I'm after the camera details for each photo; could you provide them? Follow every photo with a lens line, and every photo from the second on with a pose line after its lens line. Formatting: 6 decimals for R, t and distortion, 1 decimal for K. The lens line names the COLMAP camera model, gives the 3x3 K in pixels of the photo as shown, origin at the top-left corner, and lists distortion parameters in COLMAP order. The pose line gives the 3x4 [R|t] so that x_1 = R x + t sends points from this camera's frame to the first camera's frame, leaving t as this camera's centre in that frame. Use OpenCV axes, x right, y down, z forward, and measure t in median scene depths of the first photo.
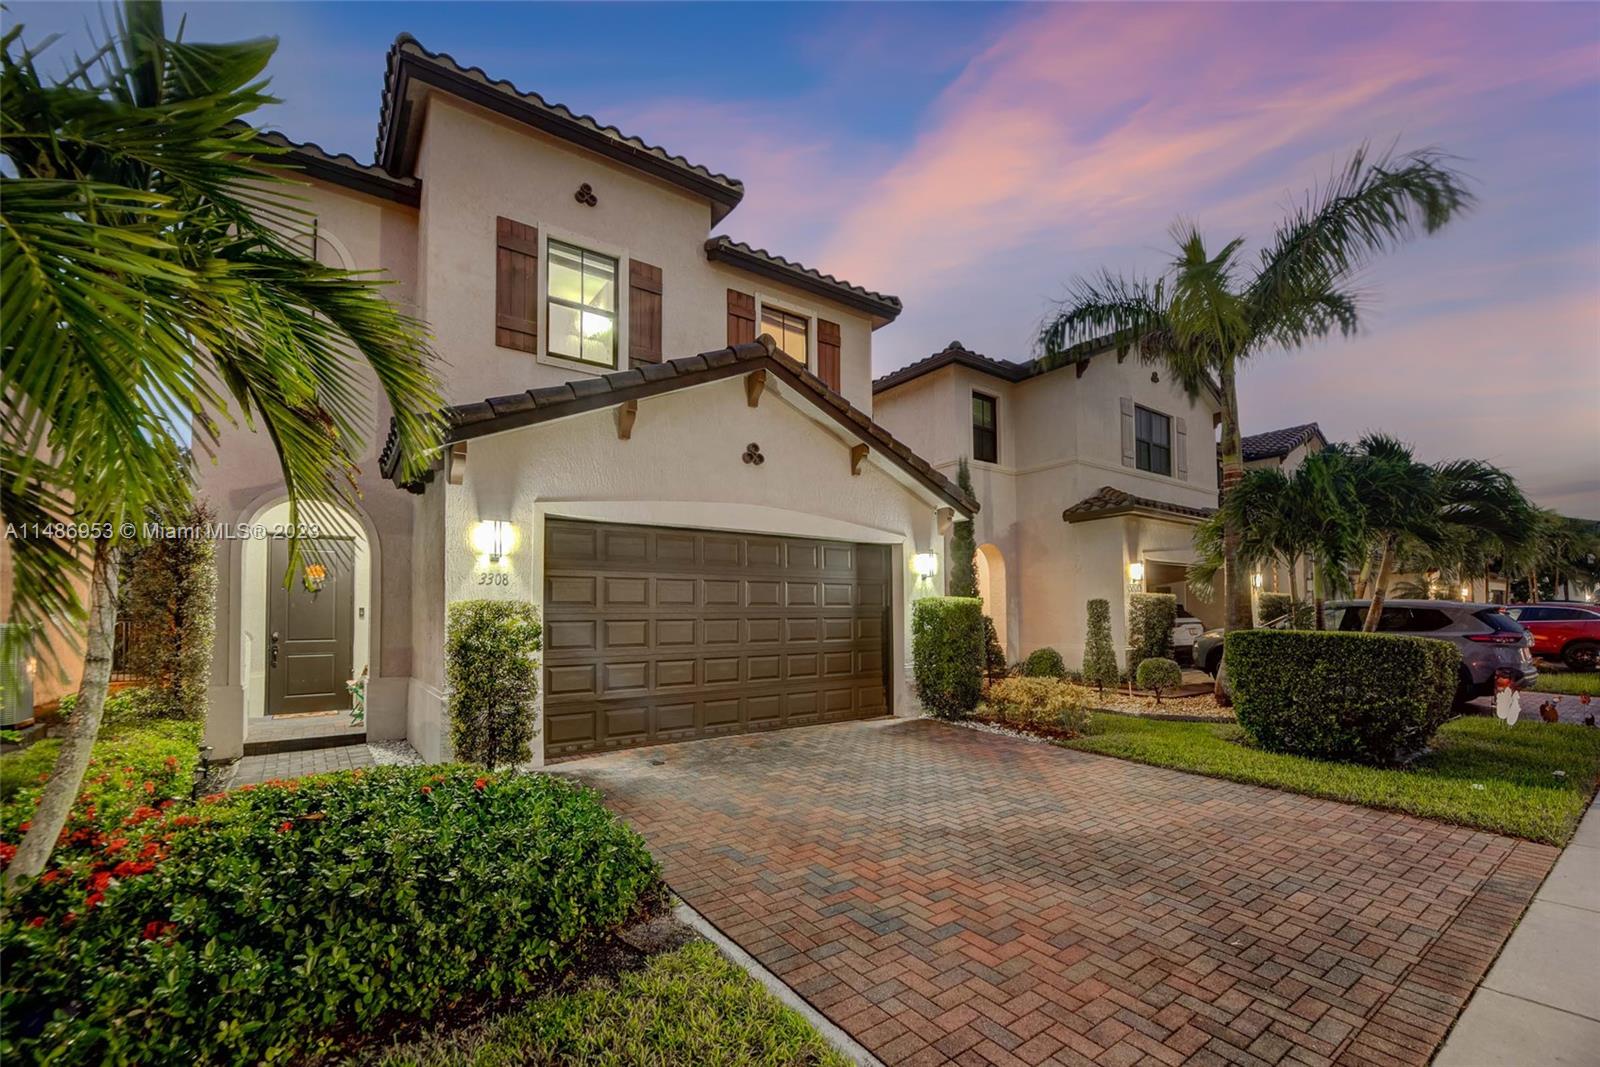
lens RADIAL K [[655.6, 0, 821.8], [0, 655.6, 601.6], [0, 0, 1]] dist [-0.010246, 0.000427]
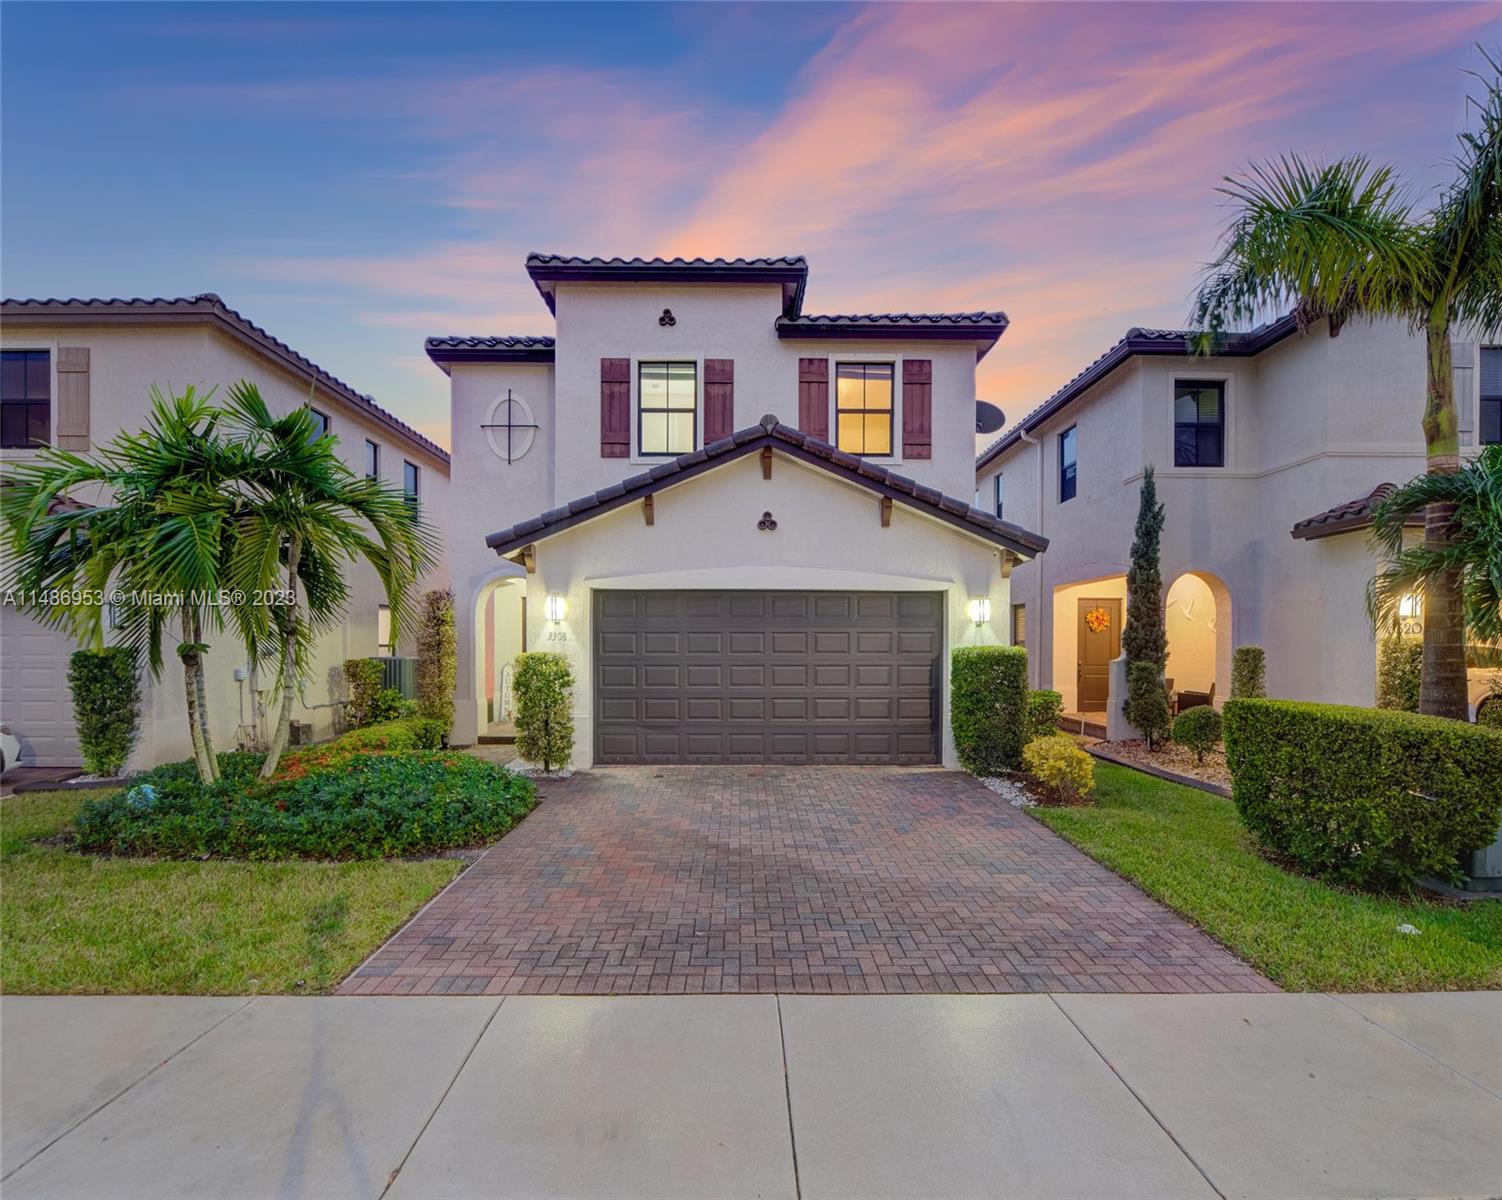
lens RADIAL K [[725.2, 0, 762.5], [0, 725.2, 660.9], [0, 0, 1]] dist [-0.010685, 0.000587]
pose [[0.825010, 0.023151, -0.564644, 0.582991], [0.002720, 0.998986, 0.044933, -0.037968], [0.565112, -0.038605, 0.824110, -0.049244]]
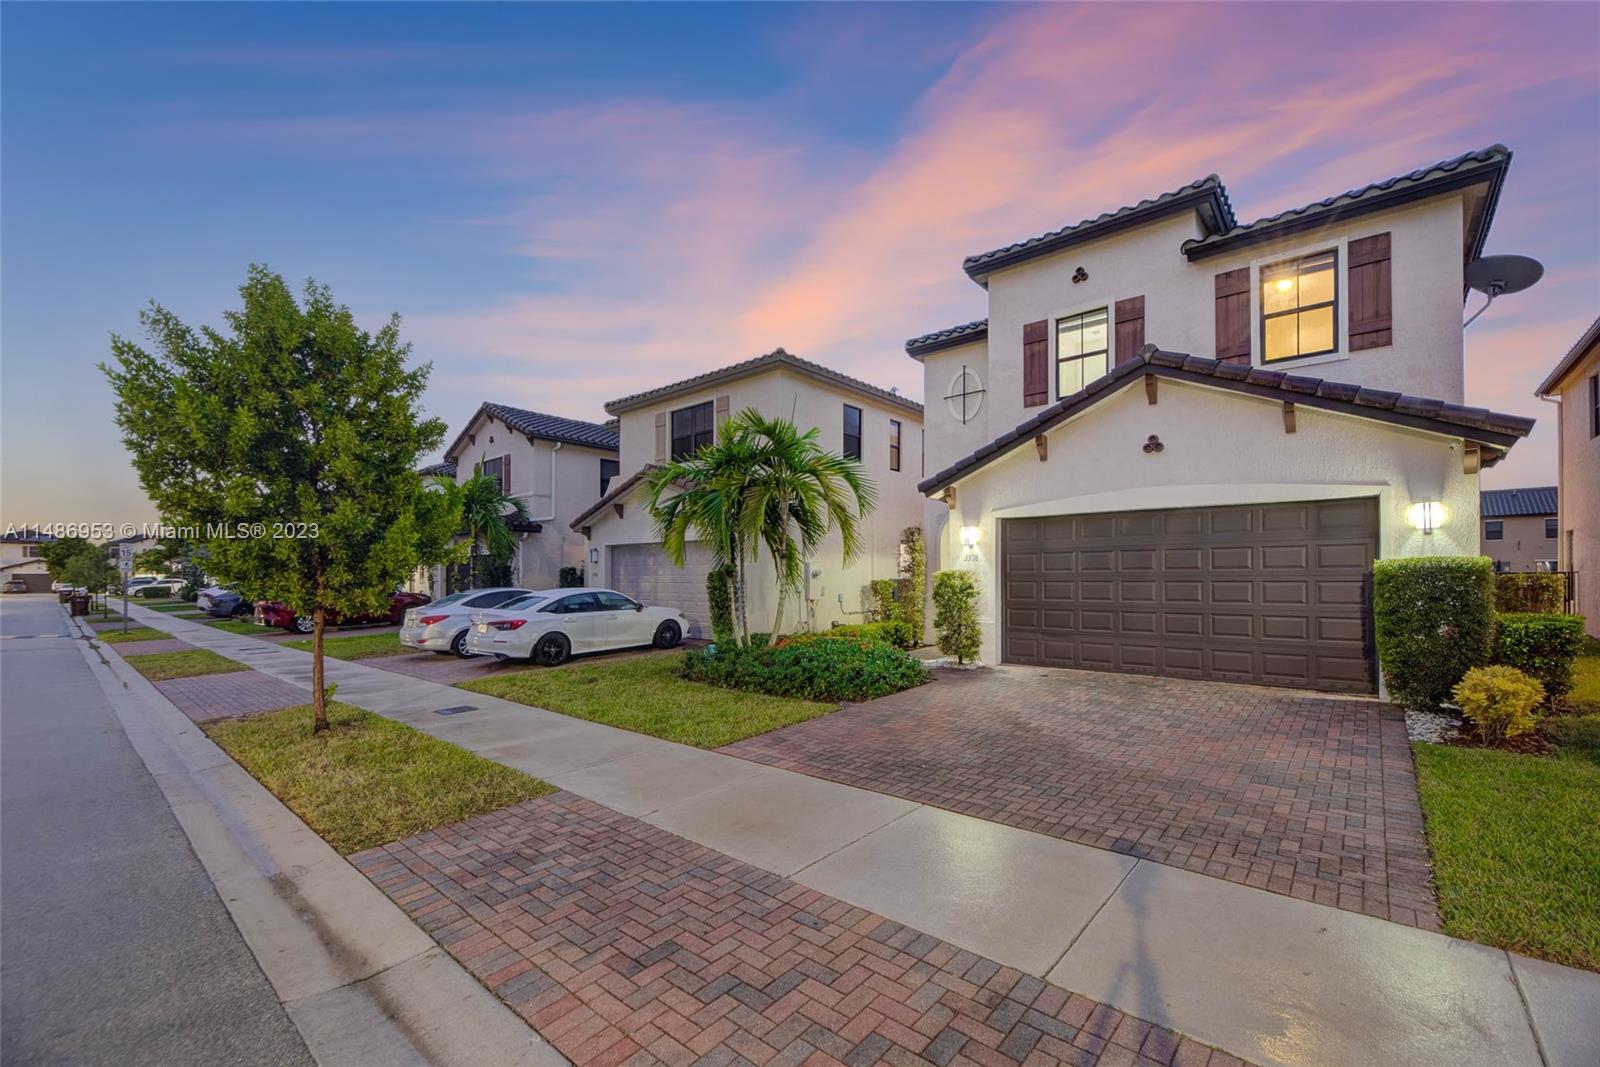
lens RADIAL K [[655.6, 0, 835.5], [0, 655.6, 580.6], [0, 0, 1]] dist [-0.010246, 0.000427]
pose [[0.271453, 0.013119, -0.962362, 0.860082], [0.023516, 0.999518, 0.020259, -0.012493], [0.962164, -0.028130, 0.271013, 0.105249]]
